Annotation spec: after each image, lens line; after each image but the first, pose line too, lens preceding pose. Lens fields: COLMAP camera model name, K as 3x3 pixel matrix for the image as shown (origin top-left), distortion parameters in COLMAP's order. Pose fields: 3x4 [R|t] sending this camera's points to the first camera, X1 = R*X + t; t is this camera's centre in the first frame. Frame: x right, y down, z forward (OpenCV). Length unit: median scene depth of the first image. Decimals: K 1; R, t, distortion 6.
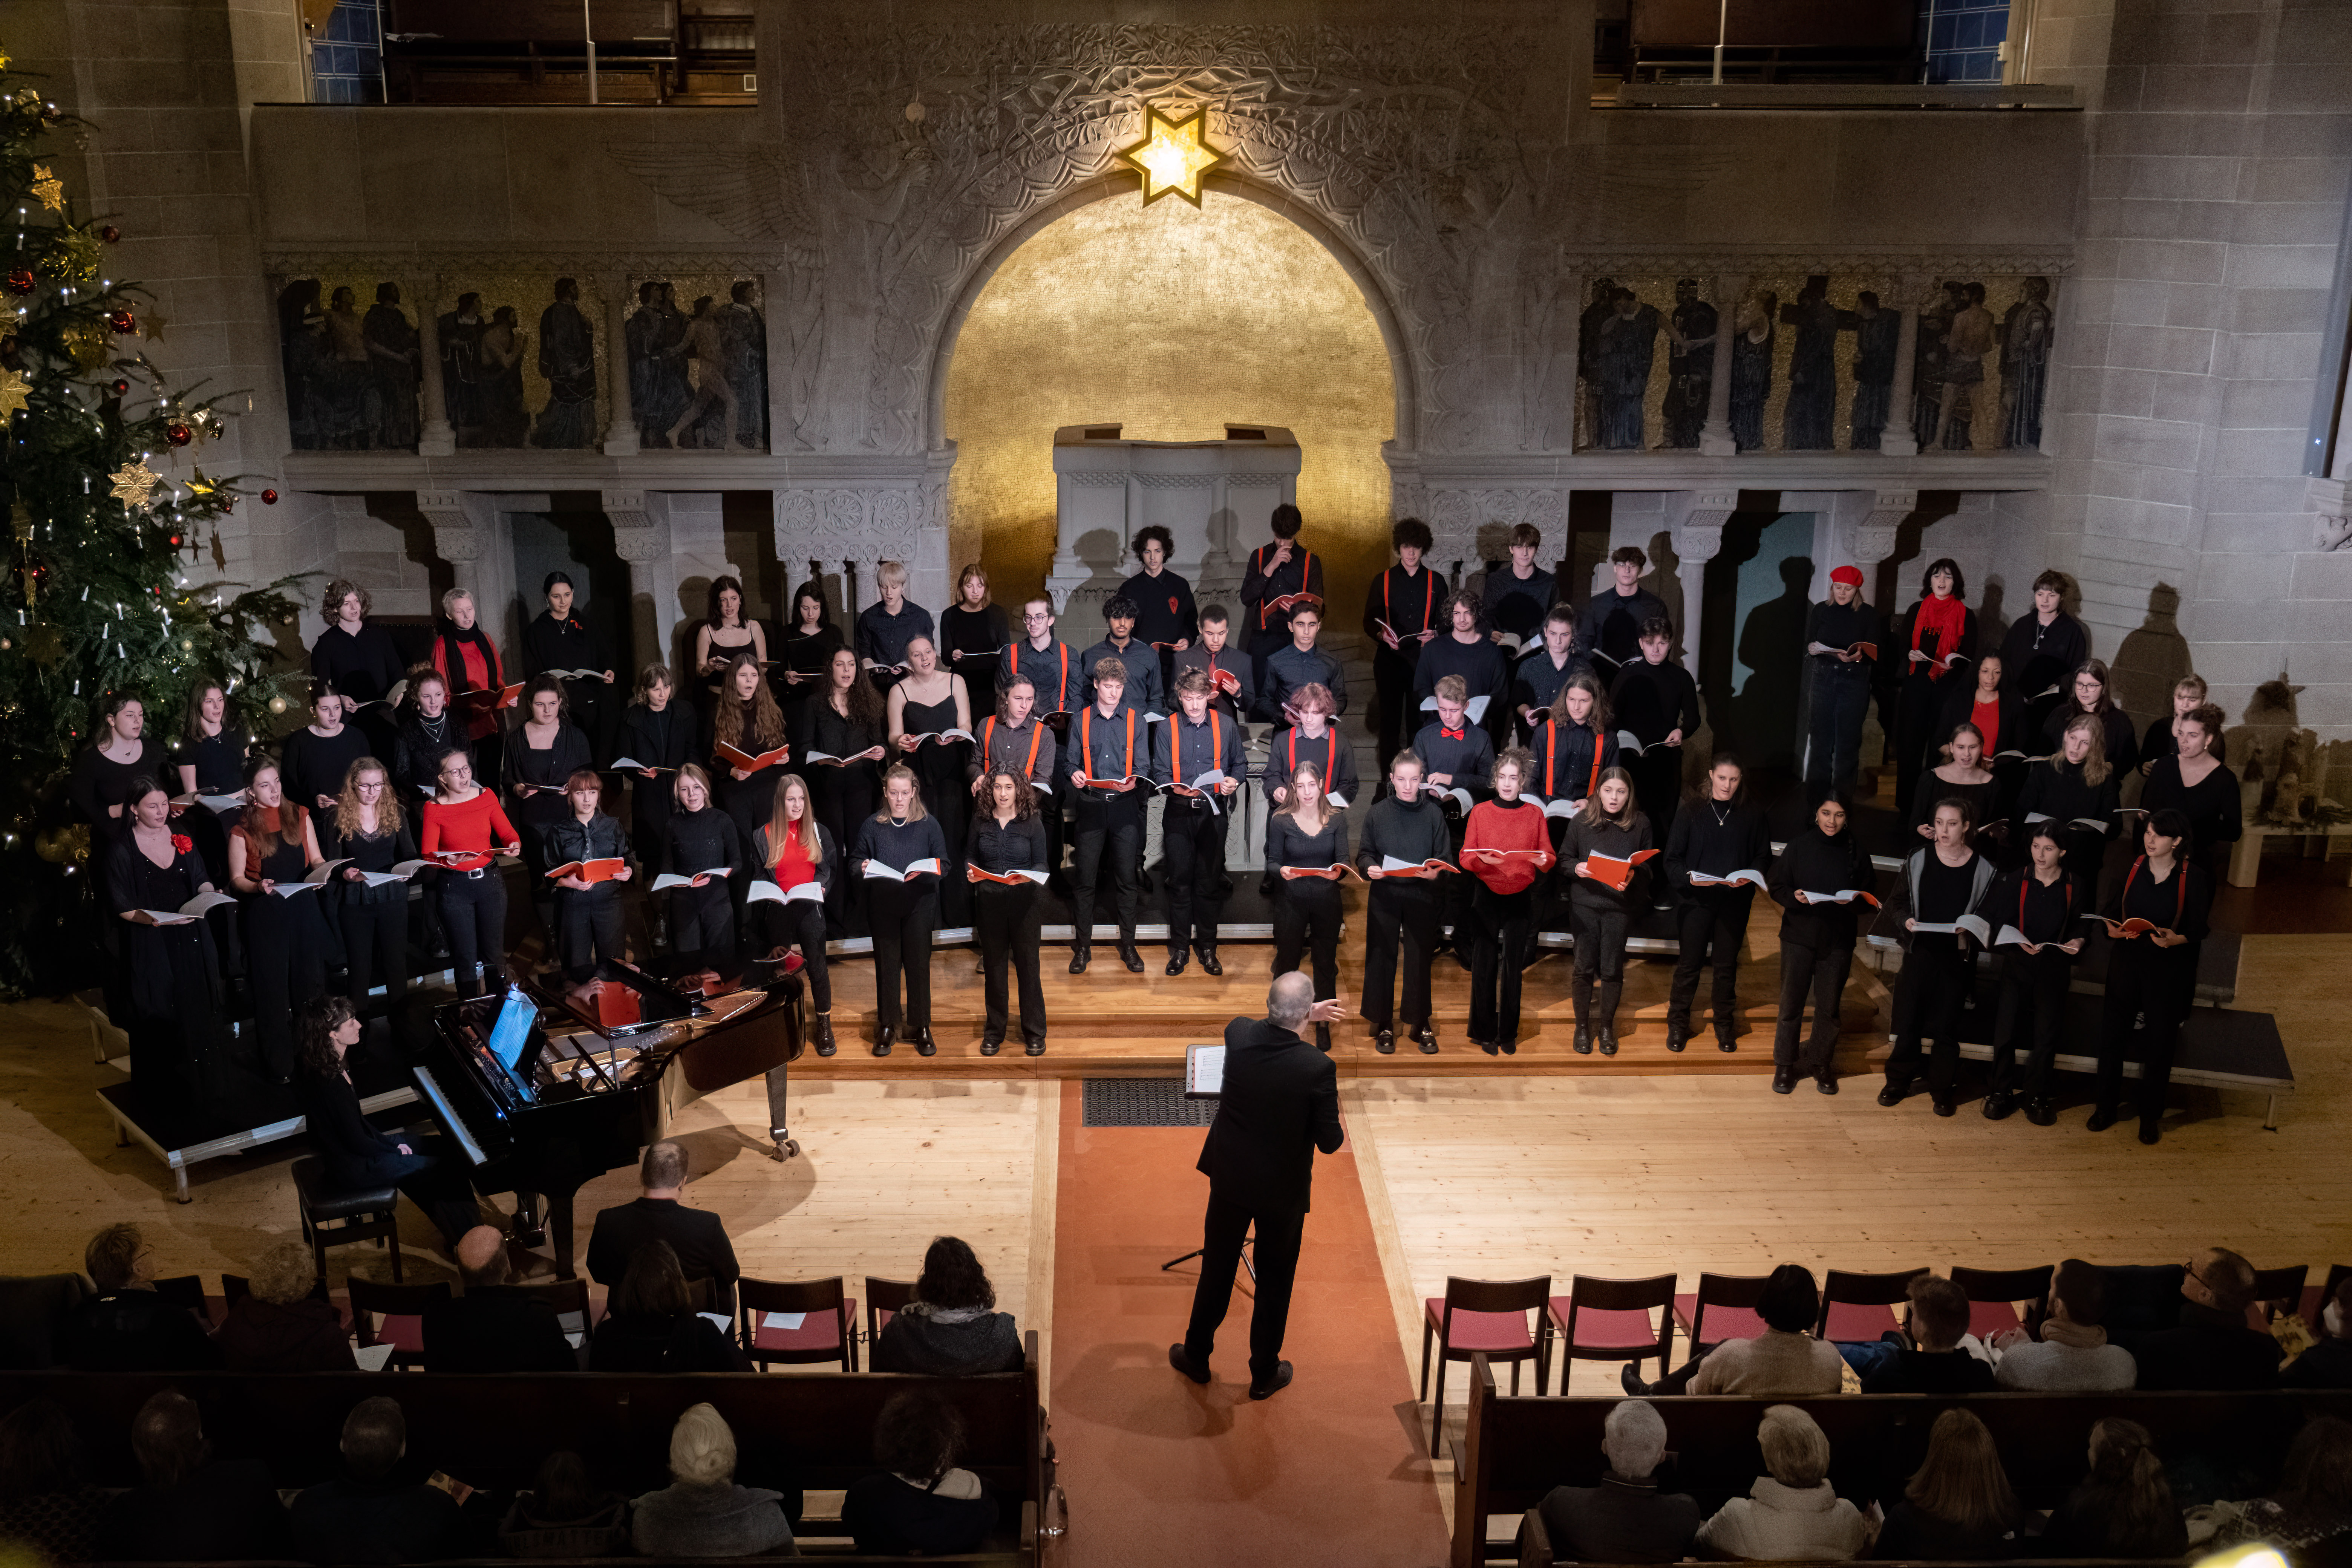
lens RADIAL K [[2223.2, 0, 1111.0], [0, 2223.2, 799.1], [0, 0, 1]] dist [-0.002445, 0.000000]
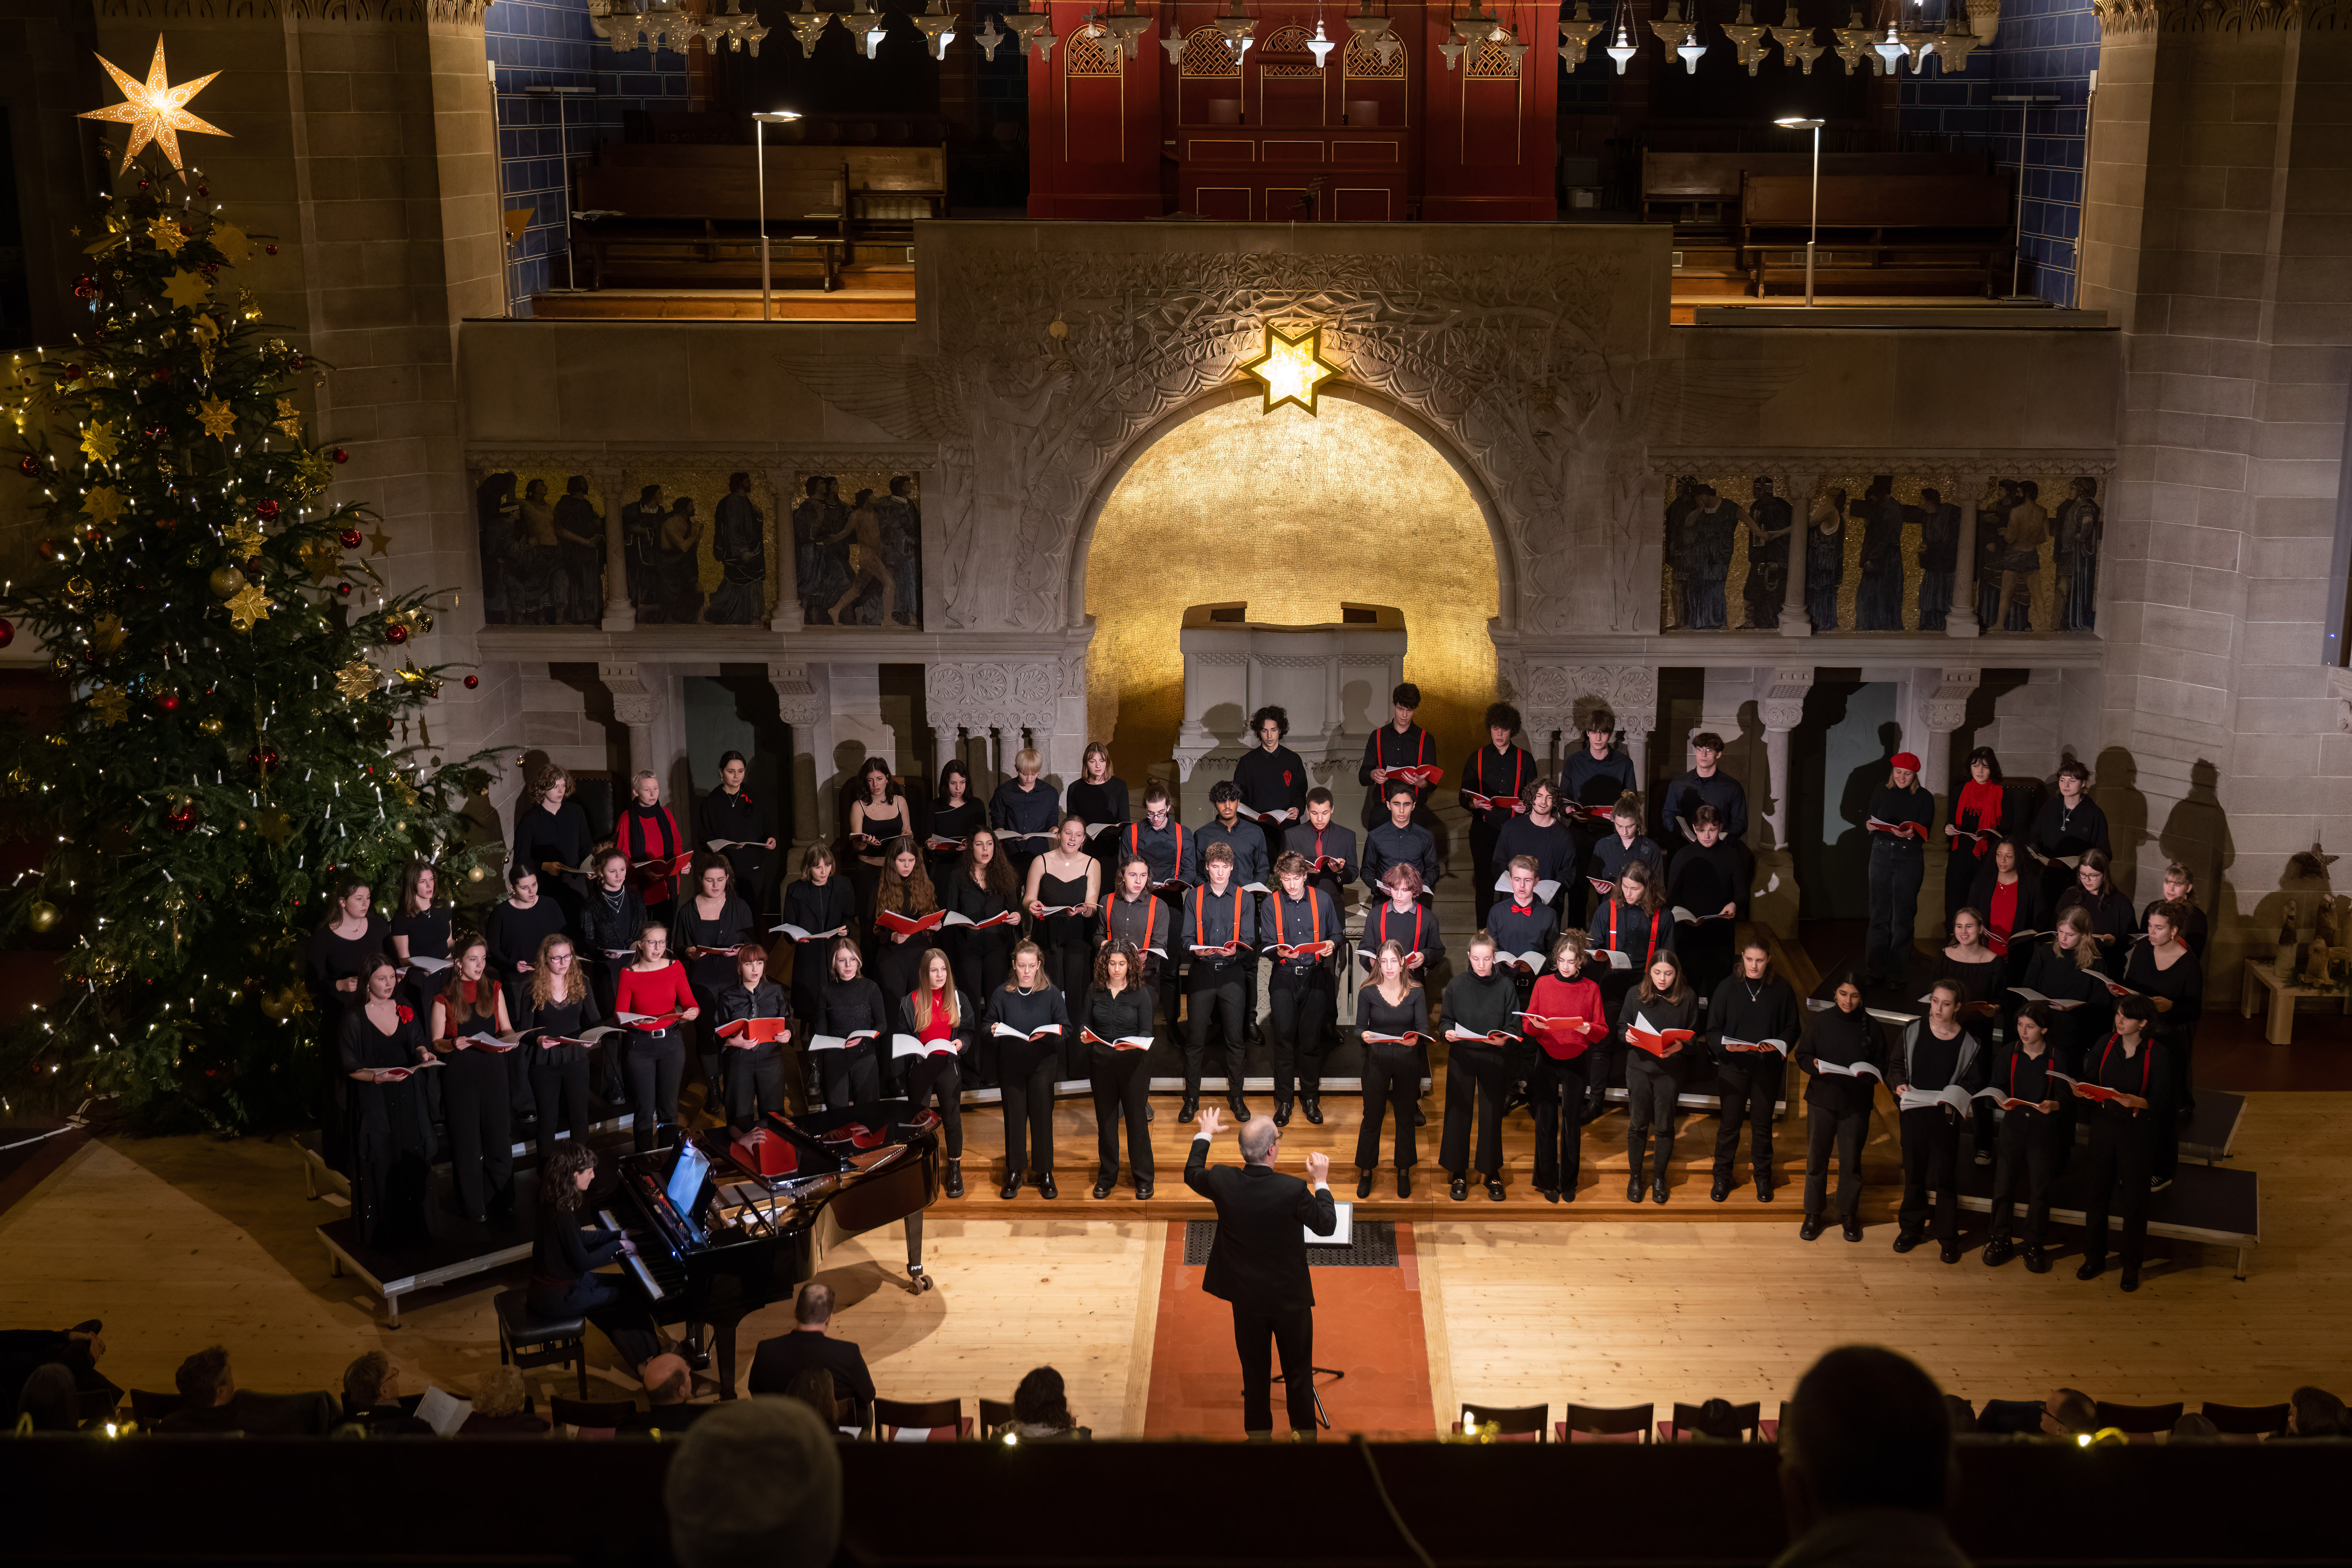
lens RADIAL K [[2406.5, 0, 1244.1], [0, 2406.5, 707.9], [0, 0, 1]] dist [0.007800, 0.000000]
pose [[0.999880, 0.004687, -0.014744, 0.022760], [-0.005730, 0.997425, -0.071493, -0.035280], [0.014371, 0.071568, 0.997332, -0.179017]]
